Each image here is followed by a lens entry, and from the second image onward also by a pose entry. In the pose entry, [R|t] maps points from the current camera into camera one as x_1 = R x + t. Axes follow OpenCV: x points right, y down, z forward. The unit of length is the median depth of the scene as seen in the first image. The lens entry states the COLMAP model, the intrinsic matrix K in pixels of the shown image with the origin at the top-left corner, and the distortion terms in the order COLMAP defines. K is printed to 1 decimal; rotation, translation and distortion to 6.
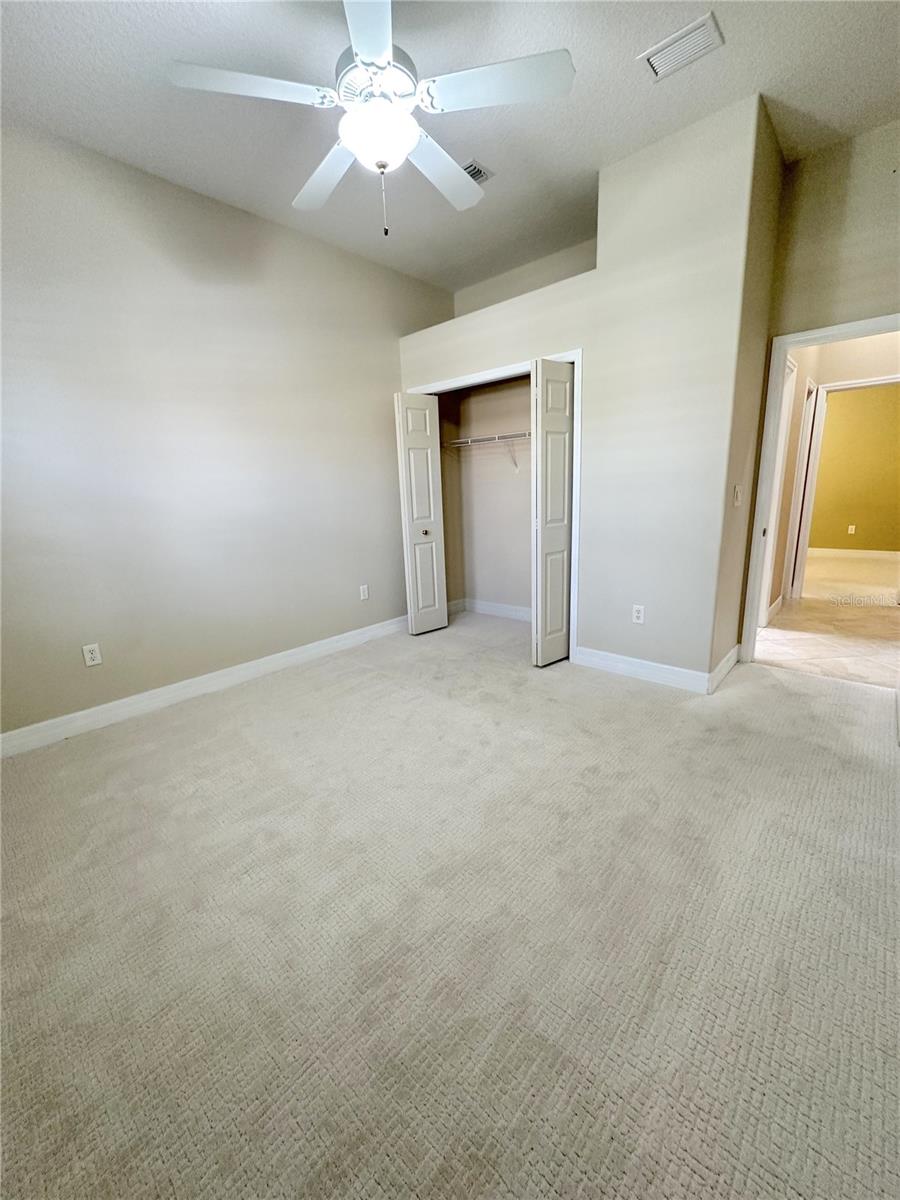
lens RADIAL K [[479.8, 0, 452.3], [0, 479.8, 597.7], [0, 0, 1]] dist [-0.002810, 0.000301]
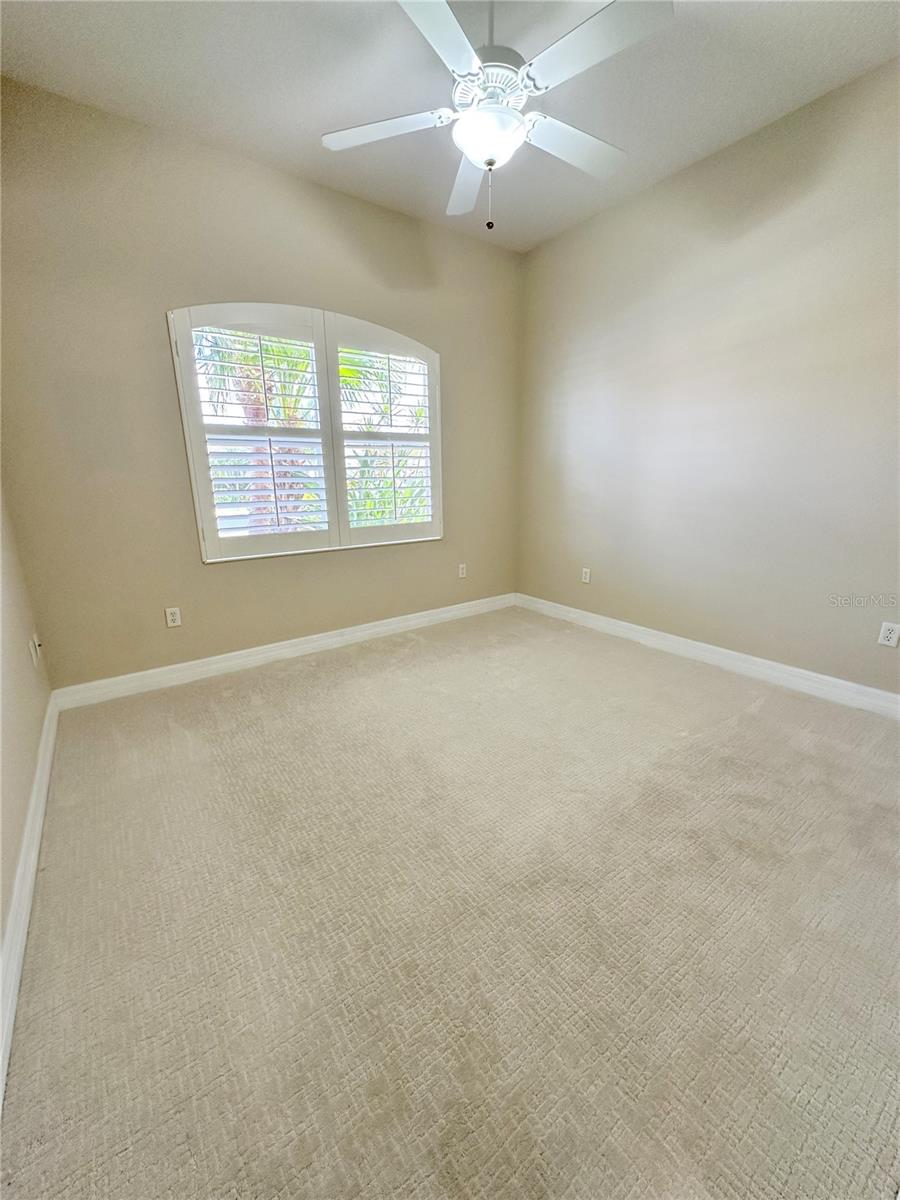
lens RADIAL K [[479.8, 0, 452.3], [0, 479.8, 597.7], [0, 0, 1]] dist [-0.002810, 0.000301]
pose [[-0.207060, 0.280906, -0.937133, 0.626218], [-0.197108, 0.926271, 0.321201, -0.180621], [0.958266, 0.251225, -0.136425, 0.715572]]
